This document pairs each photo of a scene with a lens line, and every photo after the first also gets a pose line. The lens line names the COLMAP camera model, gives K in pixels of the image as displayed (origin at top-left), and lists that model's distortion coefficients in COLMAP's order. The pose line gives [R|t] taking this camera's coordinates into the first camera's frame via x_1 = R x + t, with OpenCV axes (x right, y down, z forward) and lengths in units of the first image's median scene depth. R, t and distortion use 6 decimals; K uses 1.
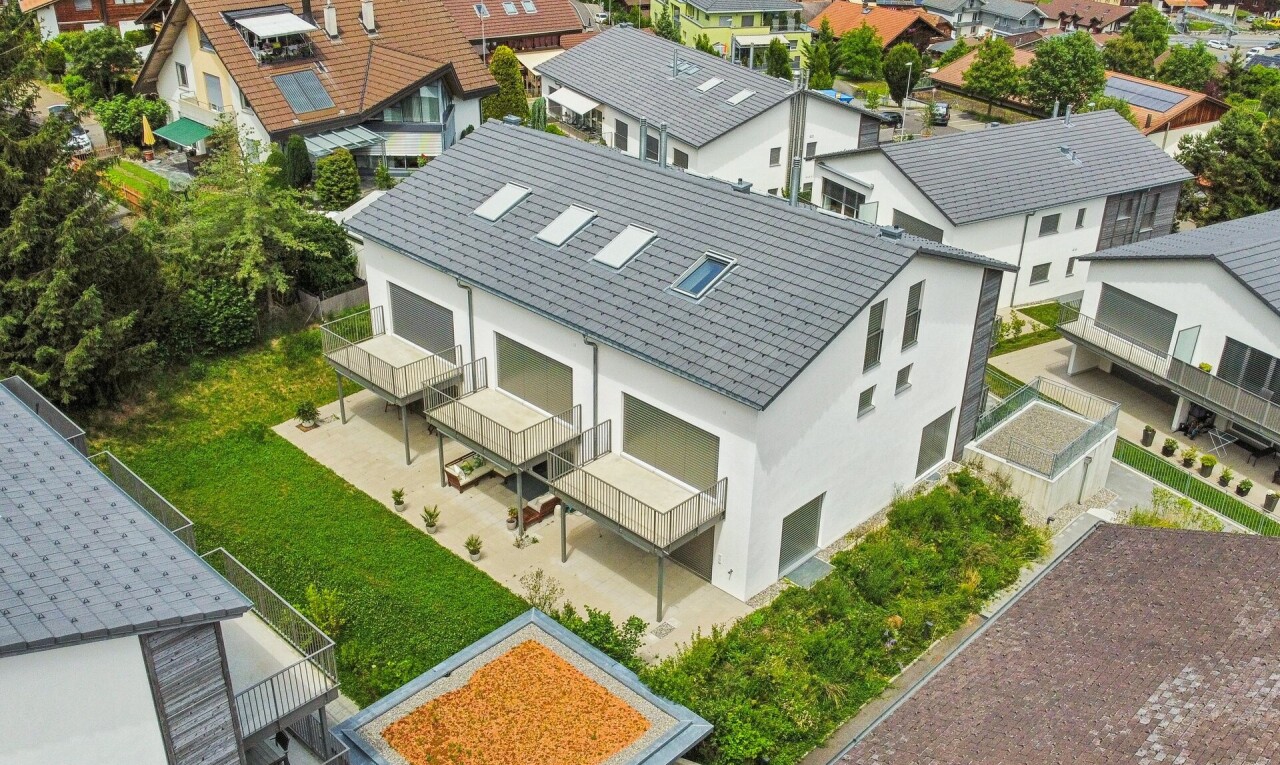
lens RADIAL K [[1141.4, 0, 638.1], [0, 1141.4, 378.0], [0, 0, 1]] dist [-0.004780, -0.006483]
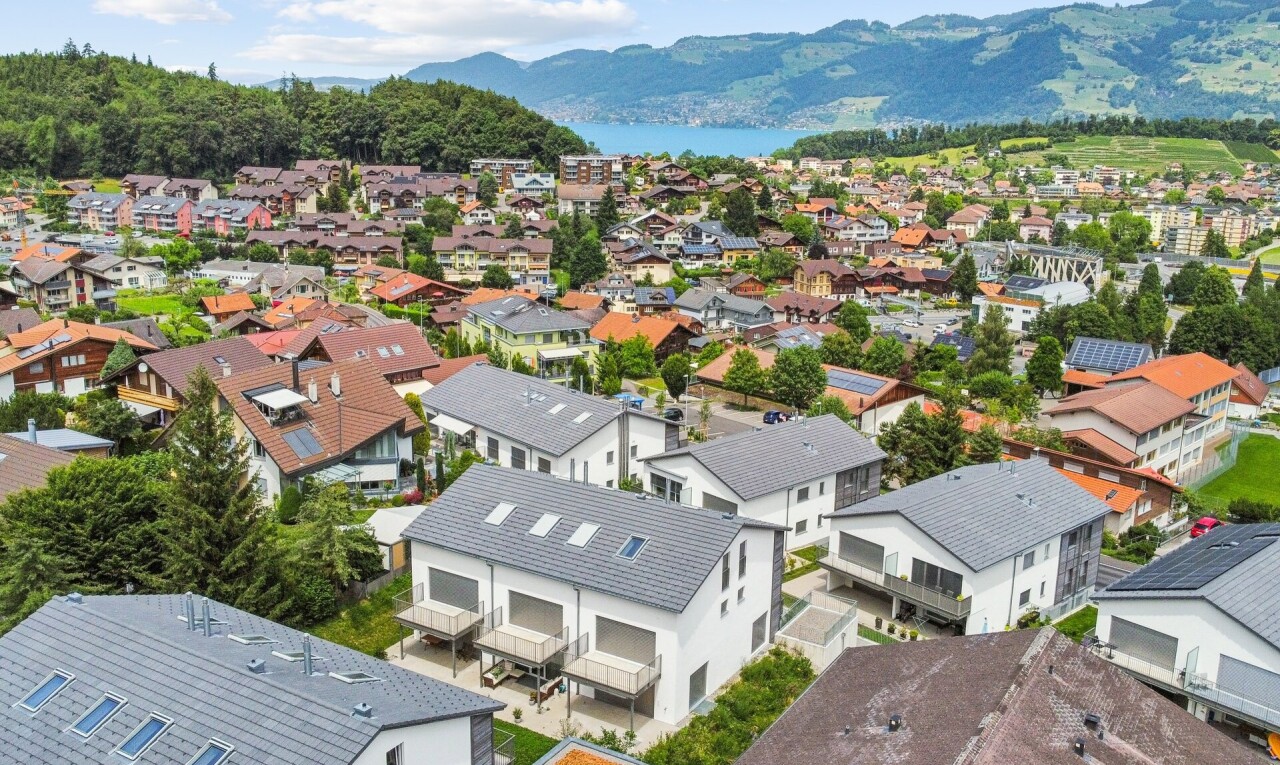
lens RADIAL K [[1141.4, 0, 638.1], [0, 1141.4, 378.0], [0, 0, 1]] dist [-0.004780, -0.006483]
pose [[0.976526, -0.052853, 0.208816, -0.169093], [0.099748, 0.970180, -0.220911, 0.029714], [-0.190913, 0.236554, 0.952678, -0.459420]]
